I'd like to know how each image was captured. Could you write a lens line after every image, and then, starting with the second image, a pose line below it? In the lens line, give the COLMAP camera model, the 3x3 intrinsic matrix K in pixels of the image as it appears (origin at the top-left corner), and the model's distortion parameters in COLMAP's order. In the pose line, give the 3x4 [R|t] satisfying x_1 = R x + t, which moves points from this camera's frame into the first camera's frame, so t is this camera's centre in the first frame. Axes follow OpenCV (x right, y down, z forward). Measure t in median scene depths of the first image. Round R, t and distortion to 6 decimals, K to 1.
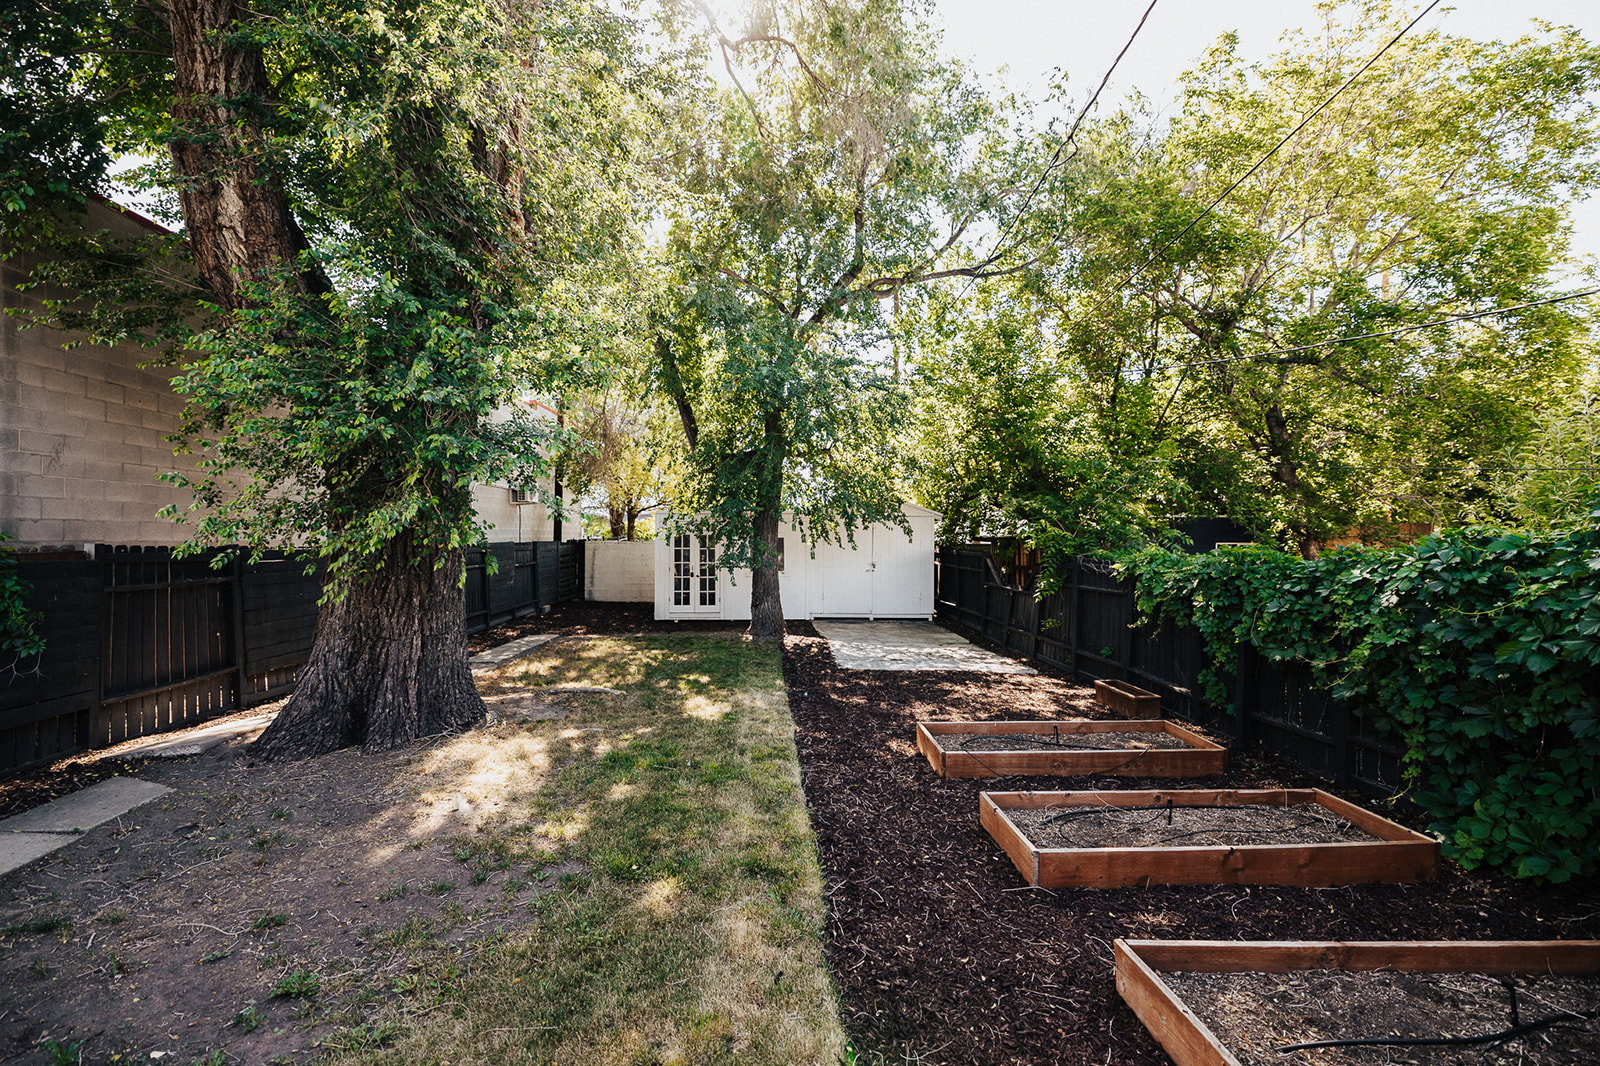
lens RADIAL K [[686.4, 0, 794.5], [0, 686.4, 524.3], [0, 0, 1]] dist [0.000938, 0.000341]
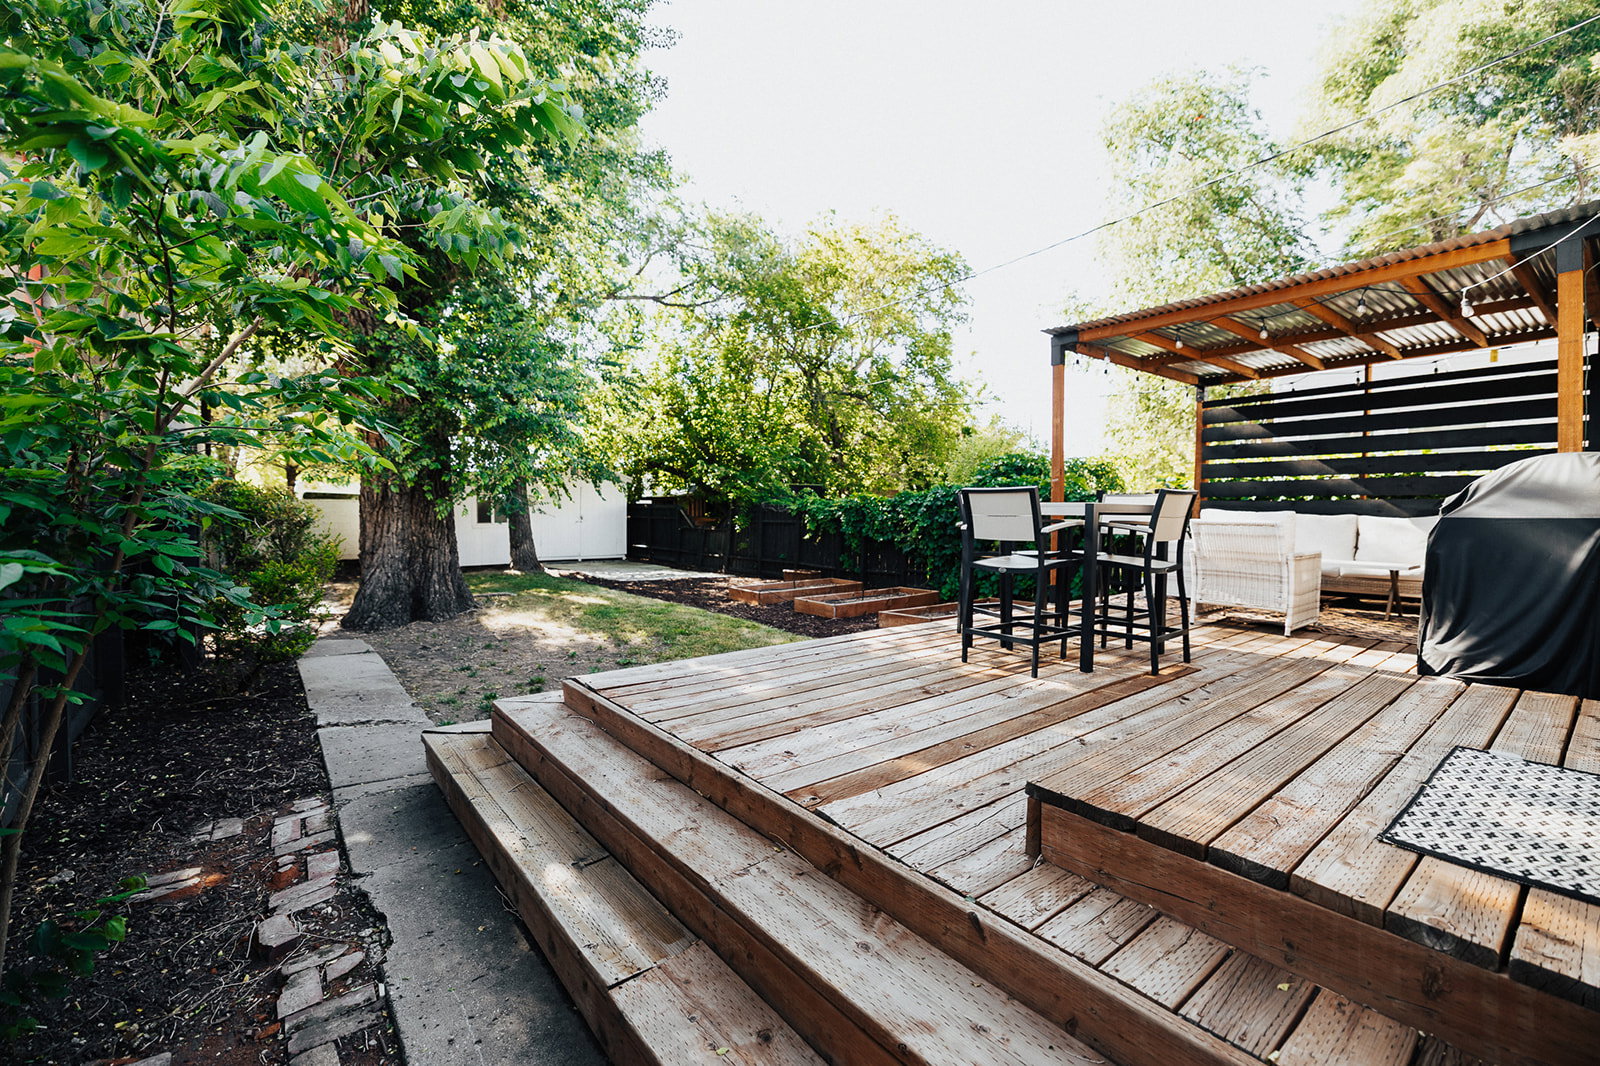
lens RADIAL K [[686.4, 0, 794.5], [0, 686.4, 524.3], [0, 0, 1]] dist [0.000938, 0.000341]
pose [[0.795023, -0.014593, 0.606403, -0.500248], [-0.009151, 0.999308, 0.036046, 0.033929], [-0.606510, -0.034207, 0.794340, -0.351847]]
